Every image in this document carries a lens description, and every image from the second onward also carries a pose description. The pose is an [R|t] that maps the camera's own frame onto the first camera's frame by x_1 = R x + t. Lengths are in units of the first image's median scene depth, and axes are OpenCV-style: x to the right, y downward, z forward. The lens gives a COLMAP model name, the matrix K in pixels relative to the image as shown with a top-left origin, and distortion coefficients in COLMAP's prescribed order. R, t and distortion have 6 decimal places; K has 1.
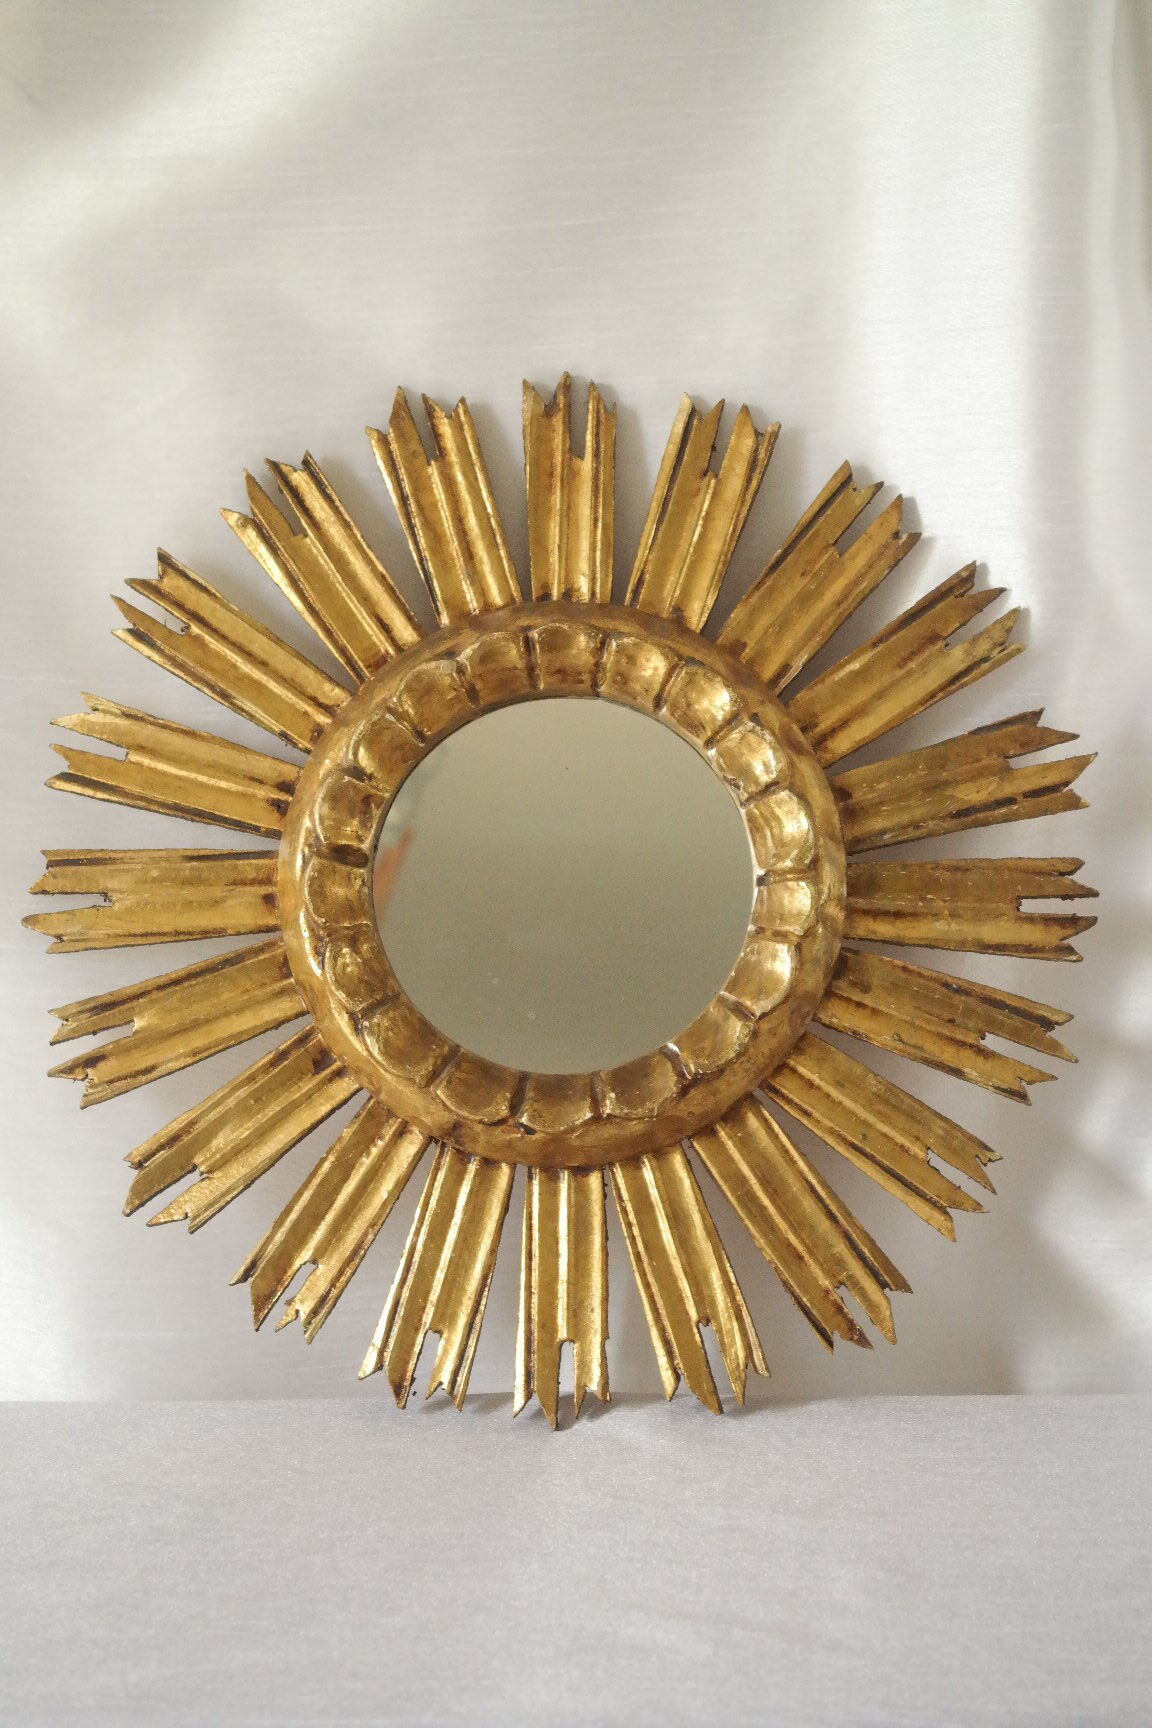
lens RADIAL K [[3426.1, 0, 572.3], [0, 3426.1, 867.0], [0, 0, 1]] dist [0.065719, 0.000000]
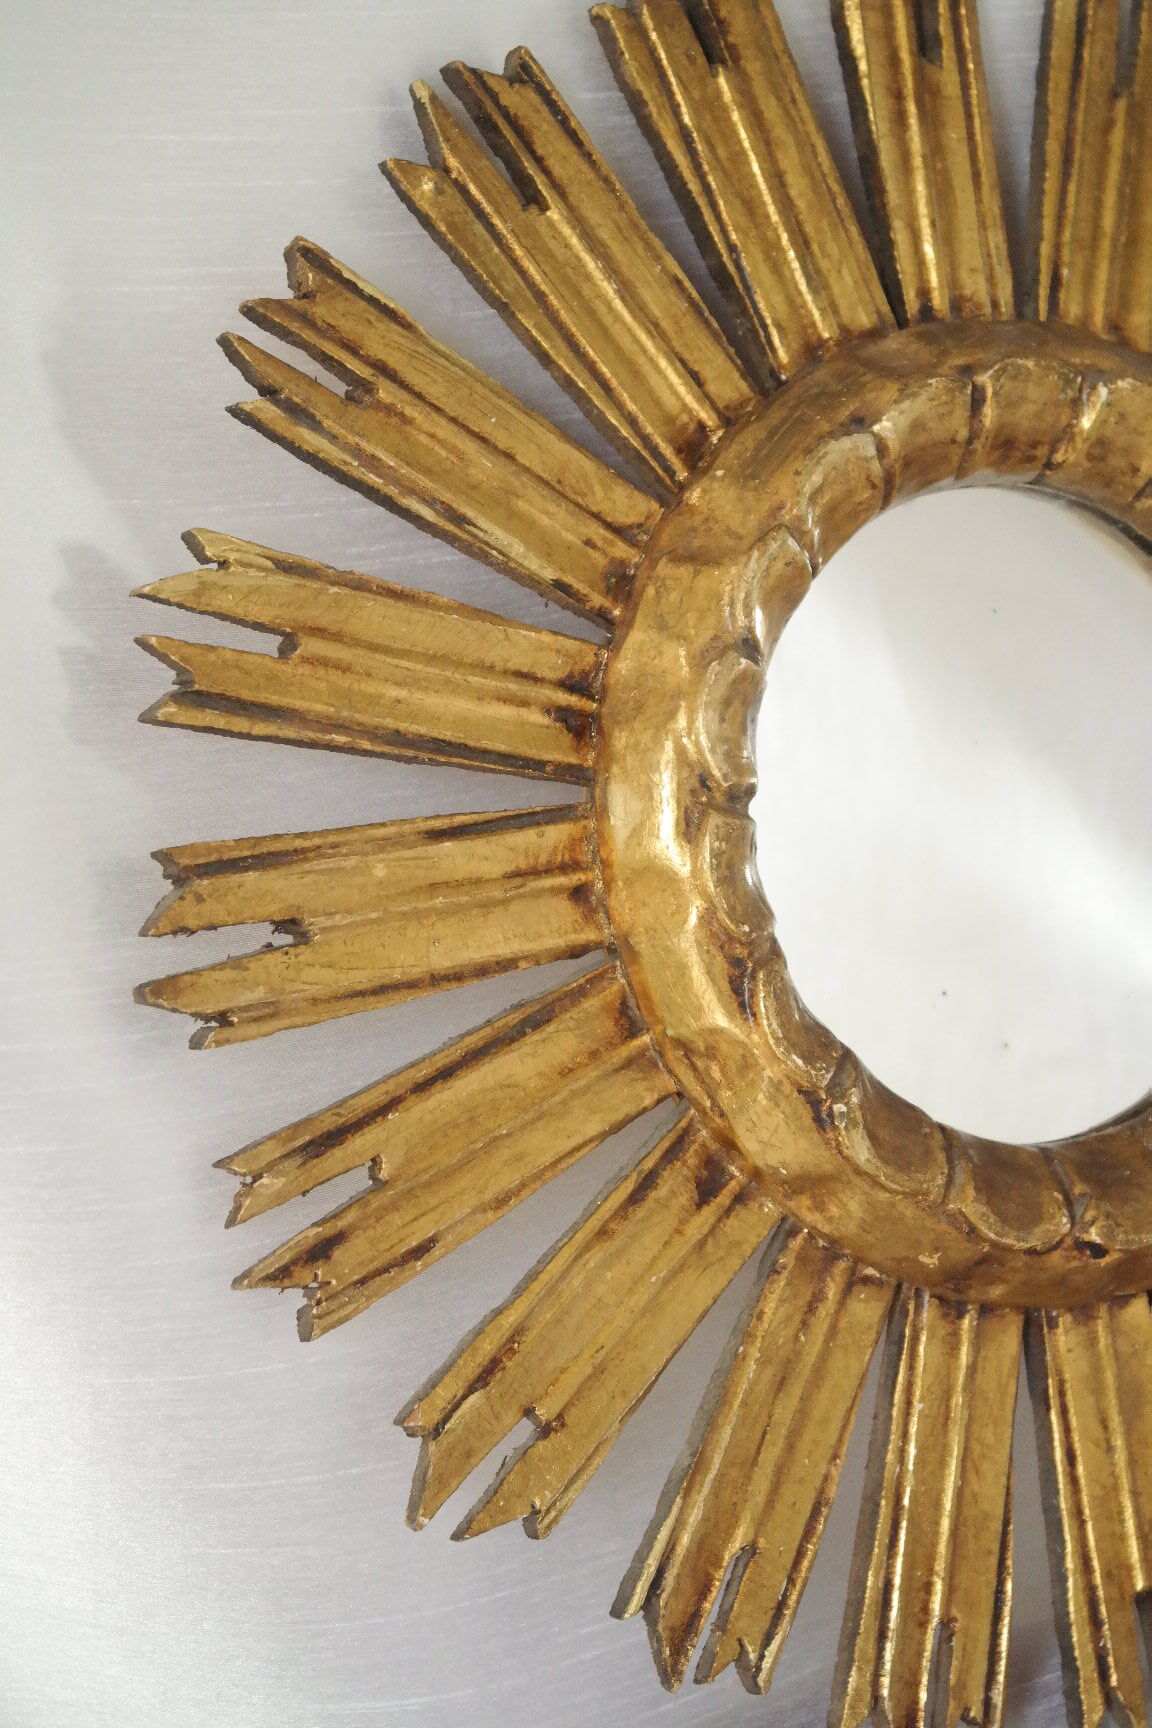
lens RADIAL K [[3426.1, 0, 582.7], [0, 3426.1, 861.6], [0, 0, 1]] dist [0.065719, 0.000000]
pose [[0.849776, -0.108984, 0.515756, -0.361862], [0.063634, 0.992448, 0.104867, -0.051764], [-0.523290, -0.056294, 0.850293, 0.540805]]
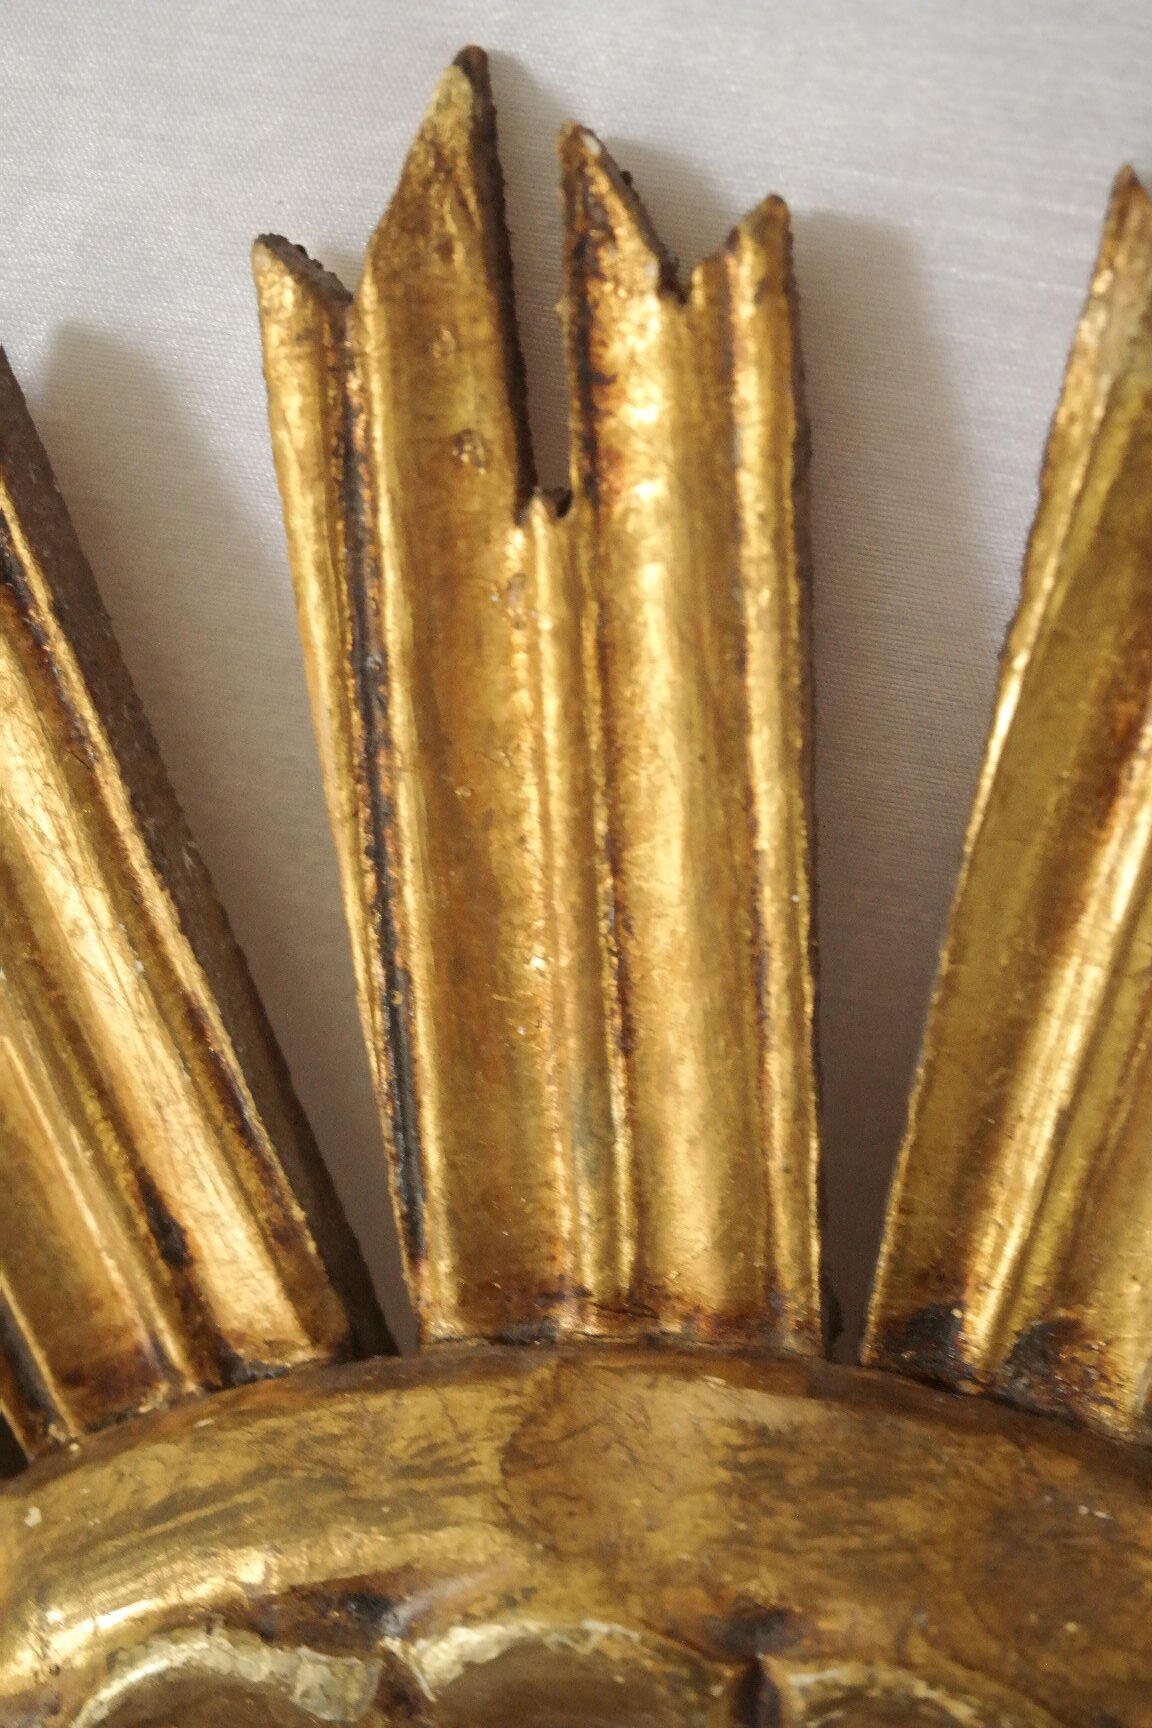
lens RADIAL K [[2511.5, 0, 580.3], [0, 2511.5, 867.7], [0, 0, 1]] dist [-0.044556, 0.000000]
pose [[0.959495, 0.251315, -0.127323, -0.015811], [-0.177706, 0.890578, 0.418679, -0.161172], [0.218611, -0.379094, 0.899165, 0.876226]]
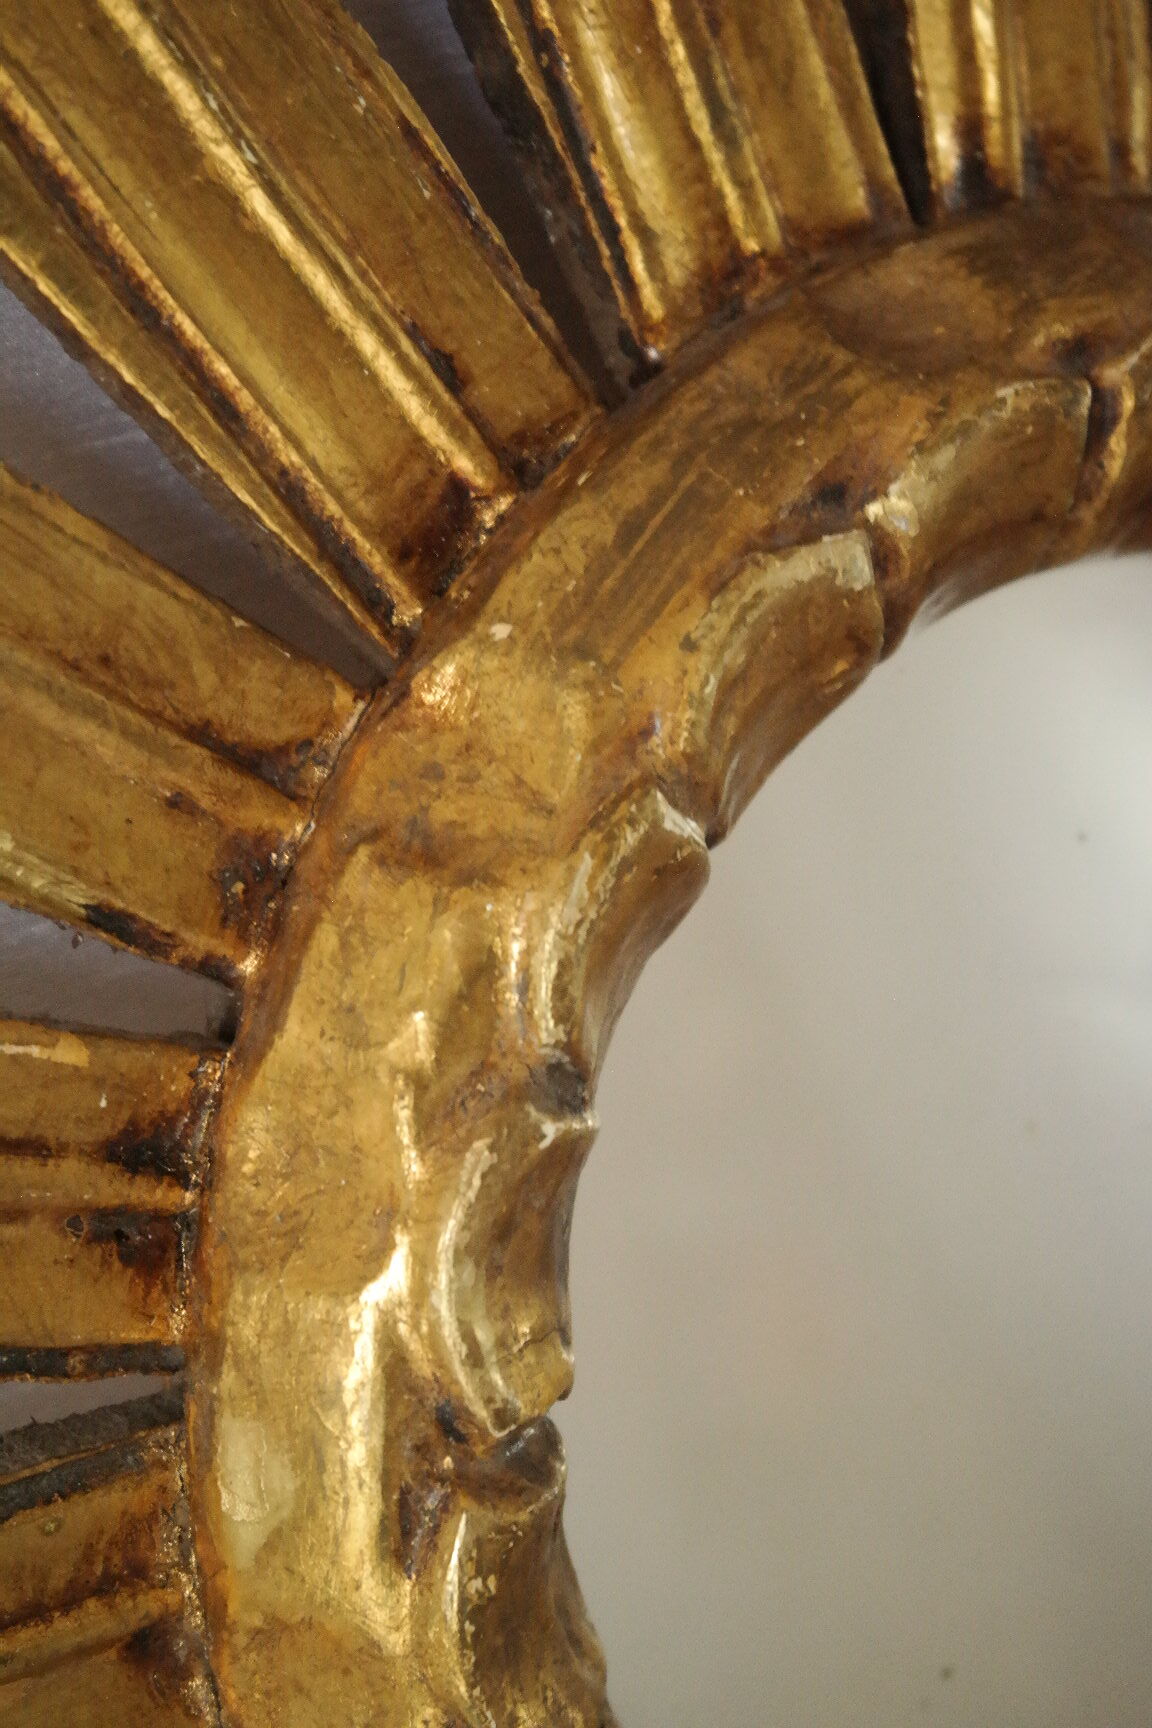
lens RADIAL K [[3426.1, 0, 572.0], [0, 3426.1, 872.6], [0, 0, 1]] dist [0.065719, 0.000000]
pose [[0.809626, -0.192622, 0.554438, -0.180893], [0.026748, 0.955744, 0.292982, -0.104707], [-0.586336, -0.222376, 0.778948, 0.812801]]
